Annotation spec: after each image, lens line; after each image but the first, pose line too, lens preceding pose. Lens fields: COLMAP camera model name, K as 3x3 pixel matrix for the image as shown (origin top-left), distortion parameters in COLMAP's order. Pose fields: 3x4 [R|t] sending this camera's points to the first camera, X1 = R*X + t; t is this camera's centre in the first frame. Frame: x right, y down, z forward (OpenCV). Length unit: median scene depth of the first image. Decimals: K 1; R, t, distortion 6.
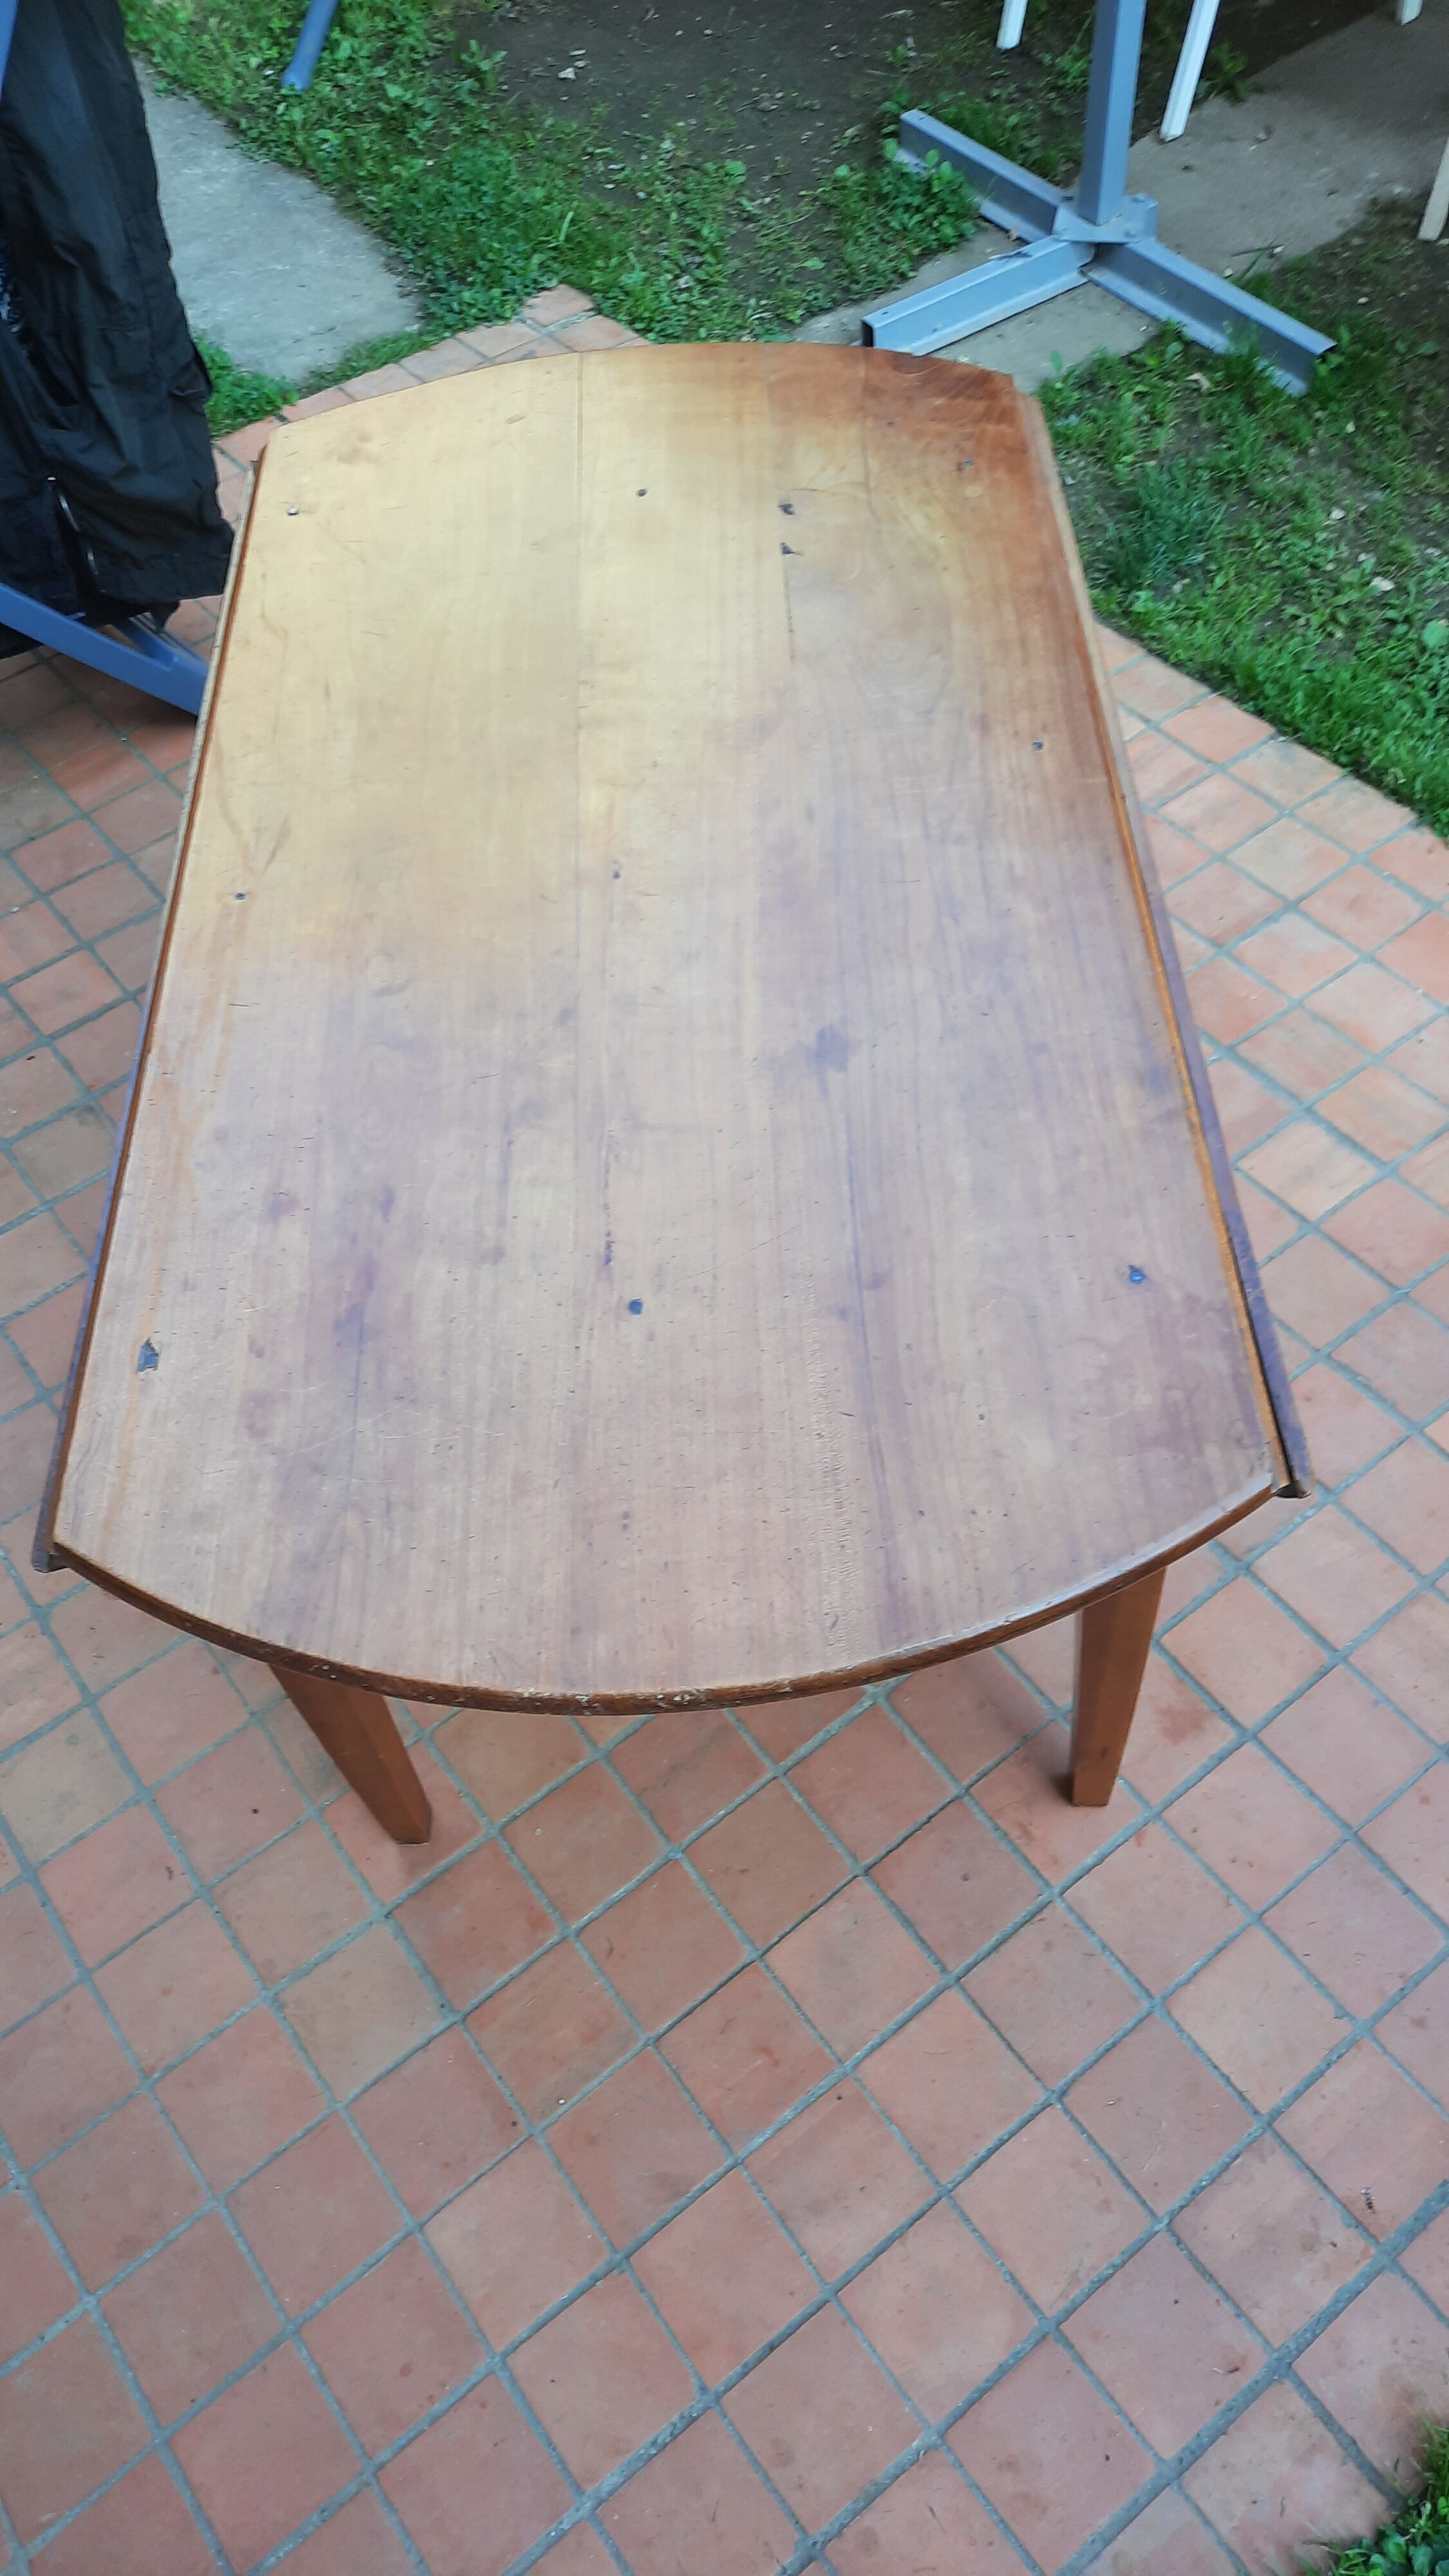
lens RADIAL K [[1844.0, 0, 669.1], [0, 1844.0, 1304.6], [0, 0, 1]] dist [0.061690, -0.063855]
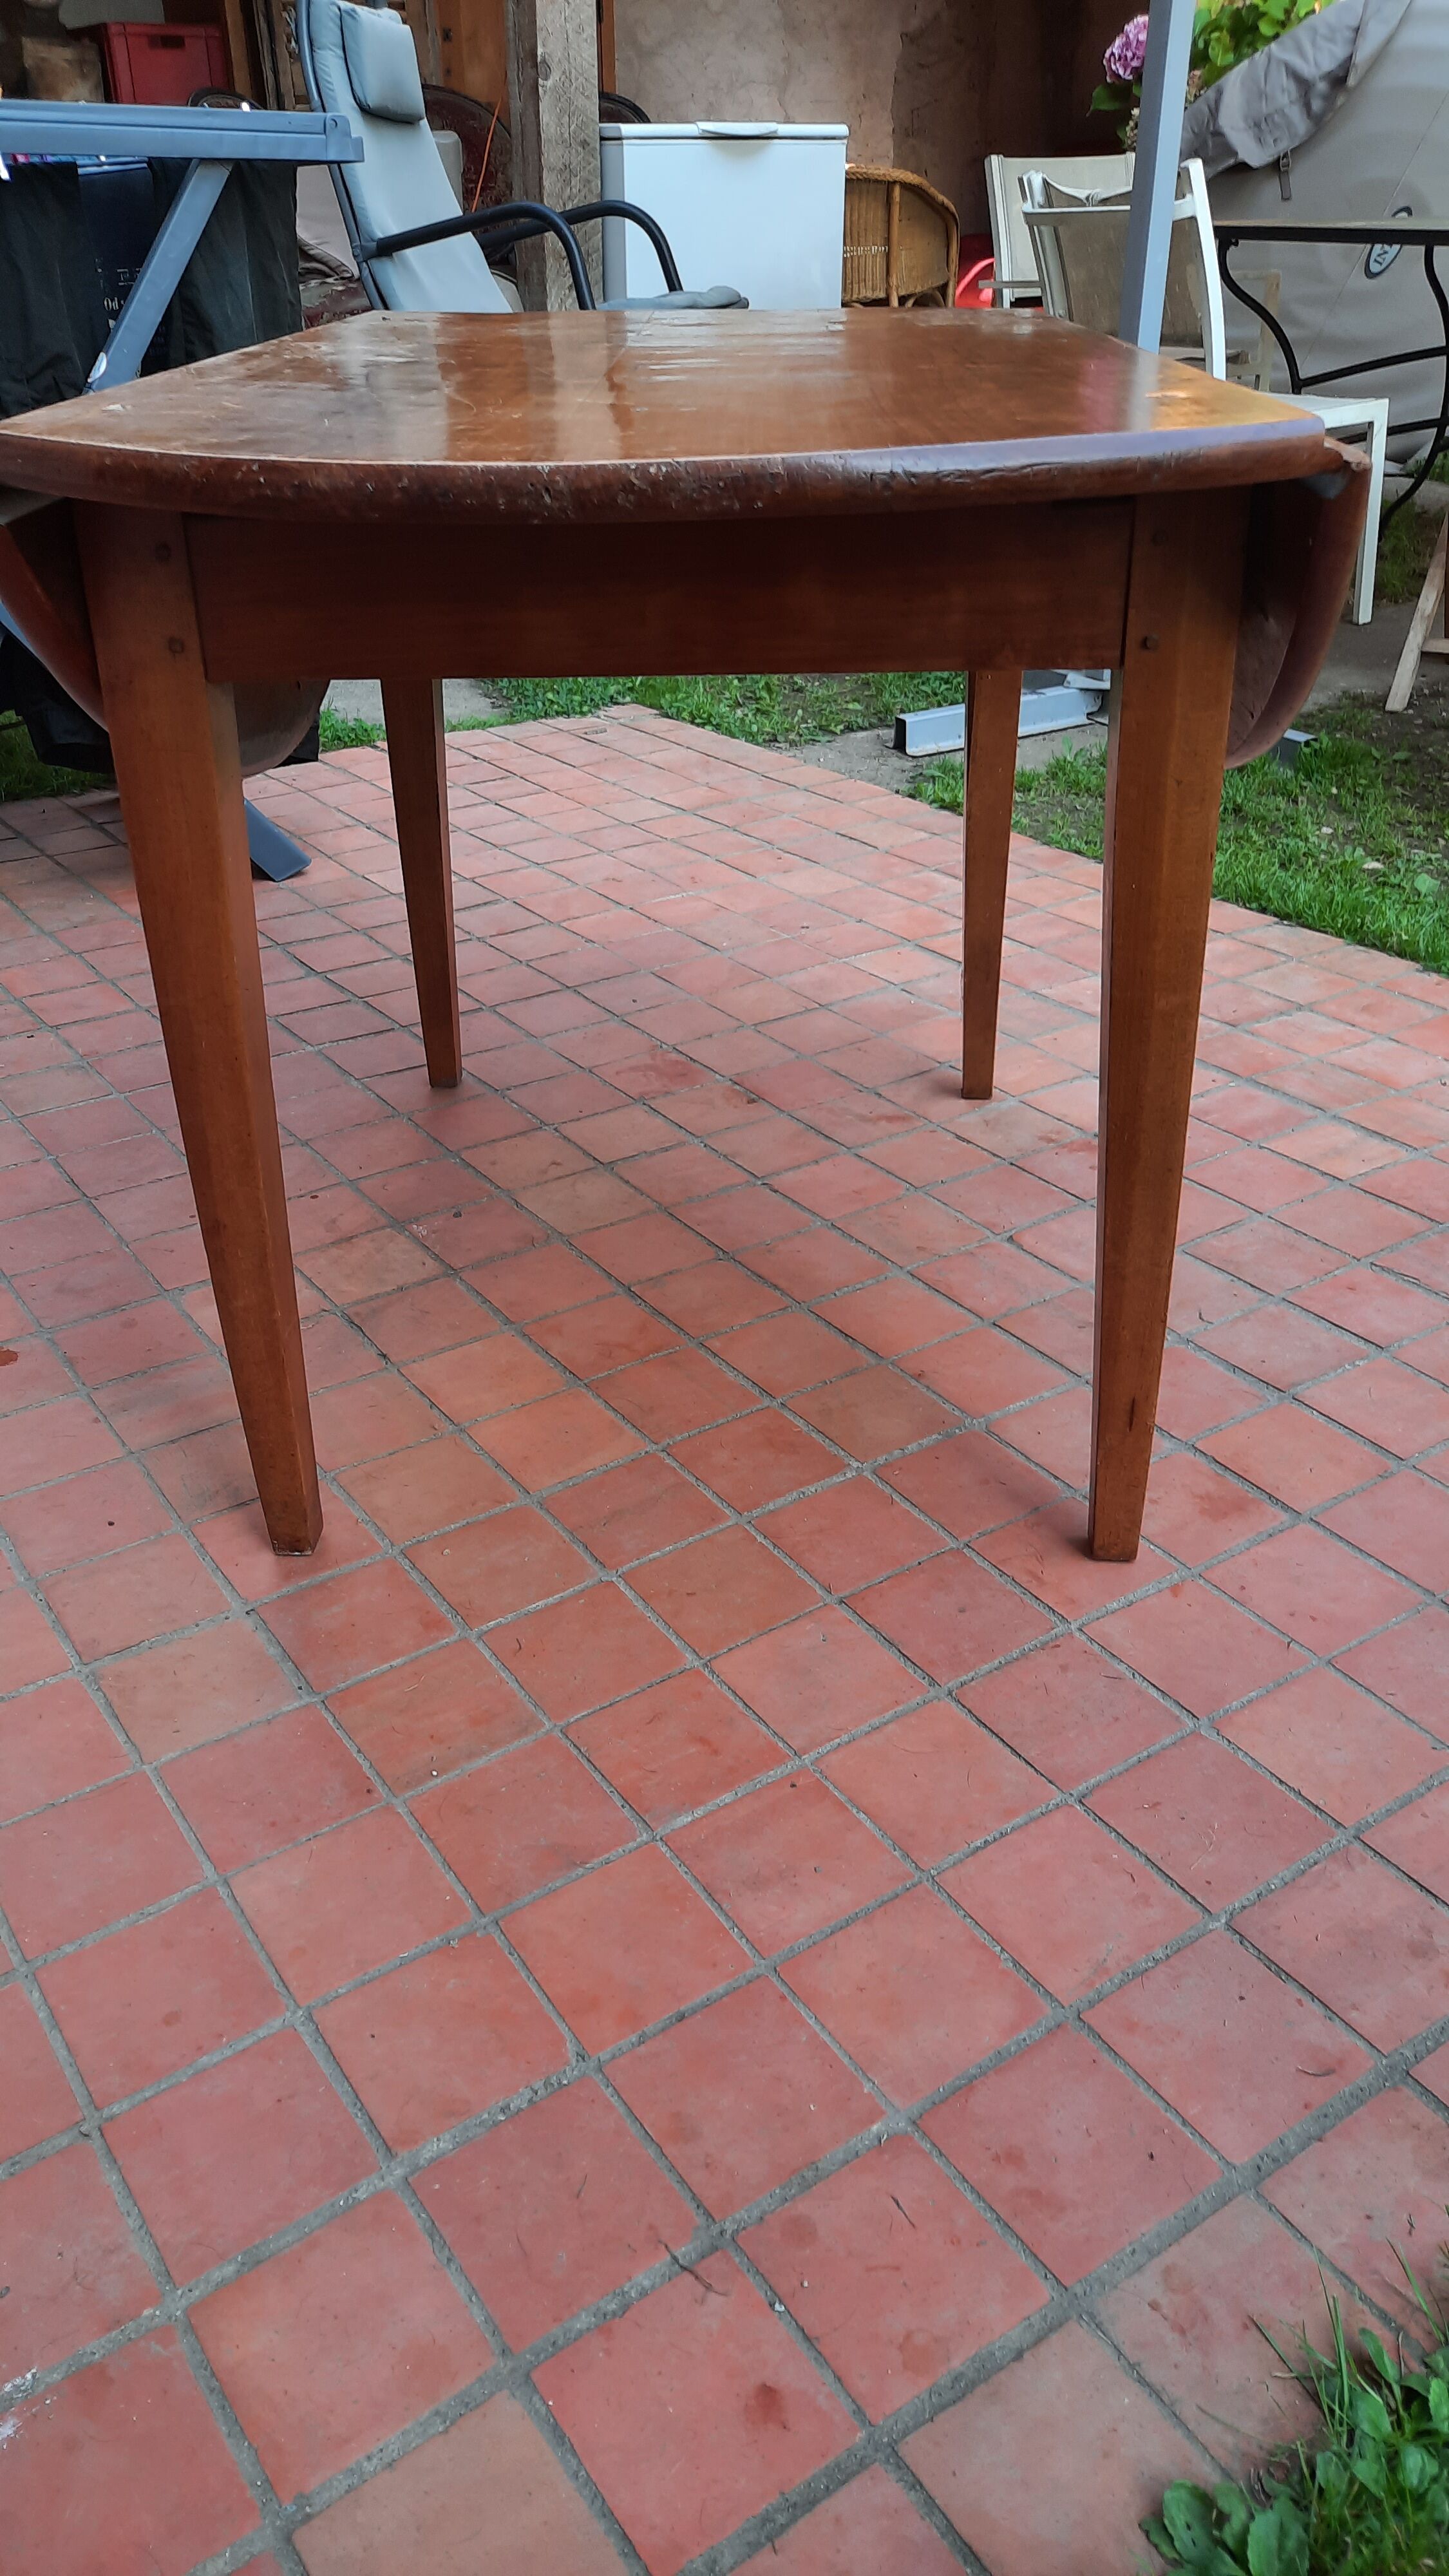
lens RADIAL K [[1864.8, 0, 672.6], [0, 1864.8, 1301.1], [0, 0, 1]] dist [0.078884, -0.073680]
pose [[0.996156, 0.086003, -0.016629, 0.037678], [-0.085405, 0.911373, -0.402623, 0.568953], [-0.019472, 0.402496, 0.915215, 0.211004]]
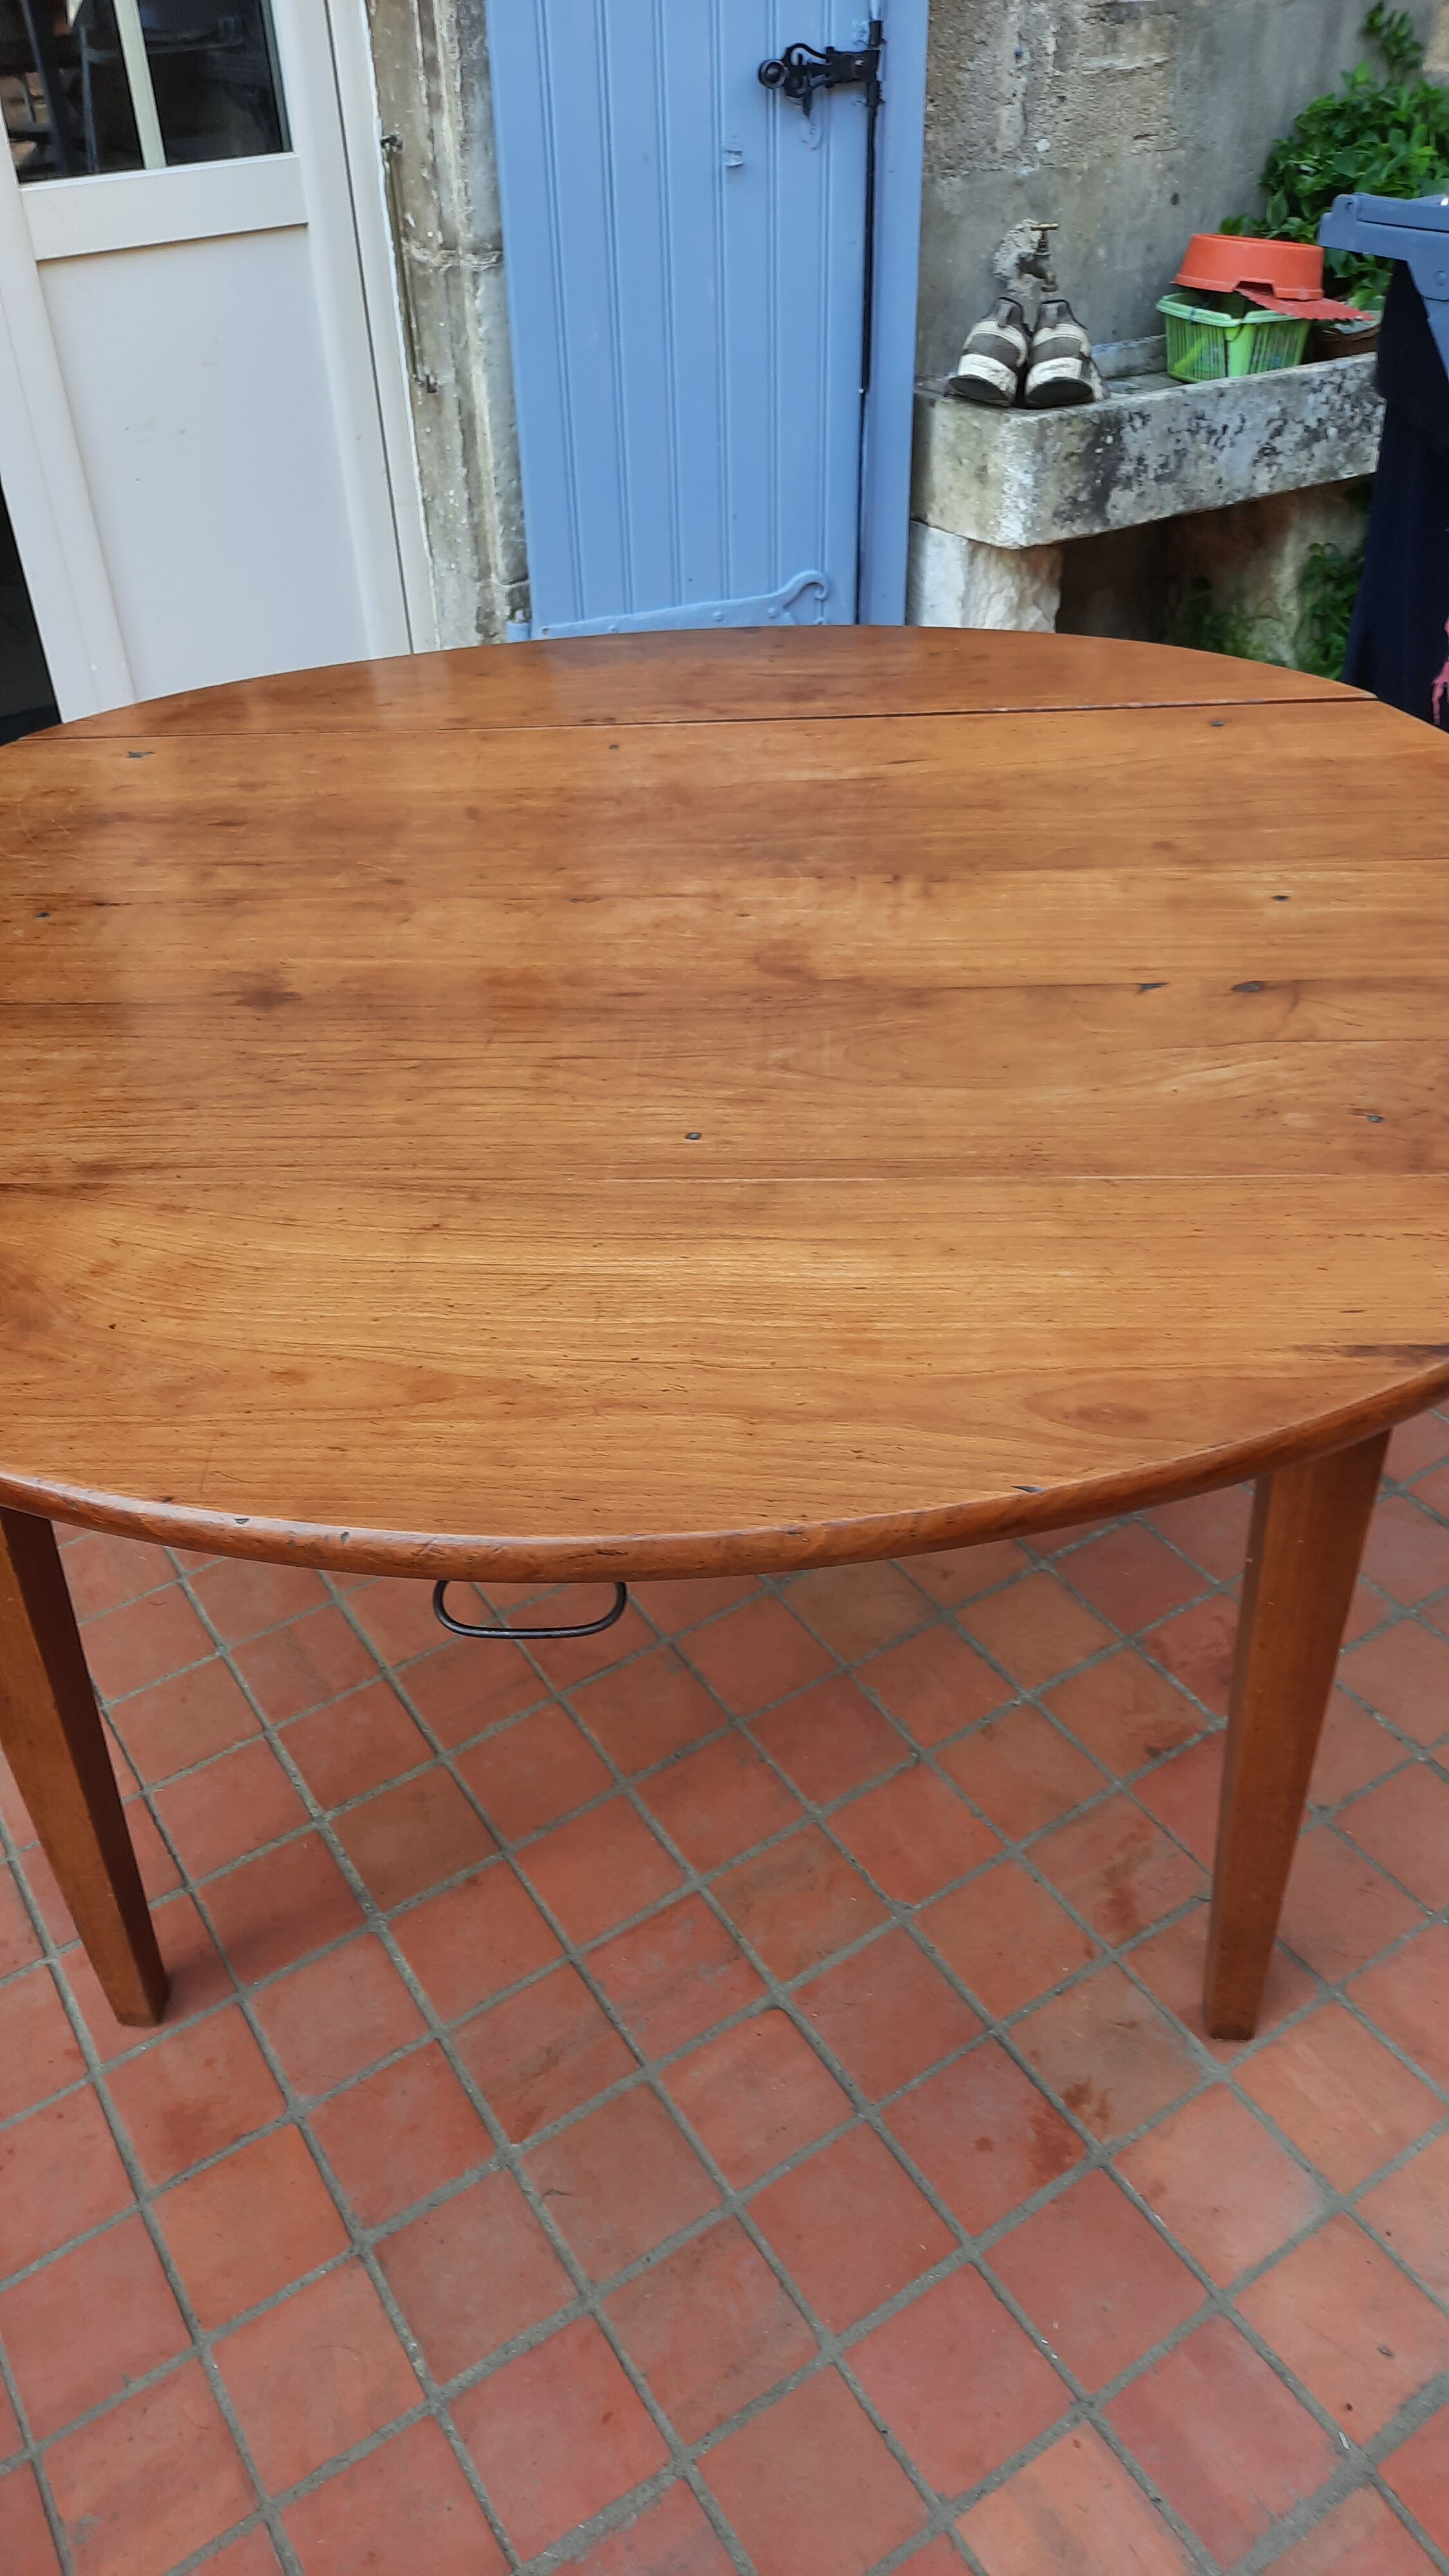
lens RADIAL K [[1864.8, 0, 672.6], [0, 1864.8, 1301.1], [0, 0, 1]] dist [0.078884, -0.073680]
pose [[-0.082259, 0.669568, -0.738182, 0.711073], [-0.773475, 0.424192, 0.470954, -0.548580], [0.628467, 0.609705, 0.483000, 0.579527]]
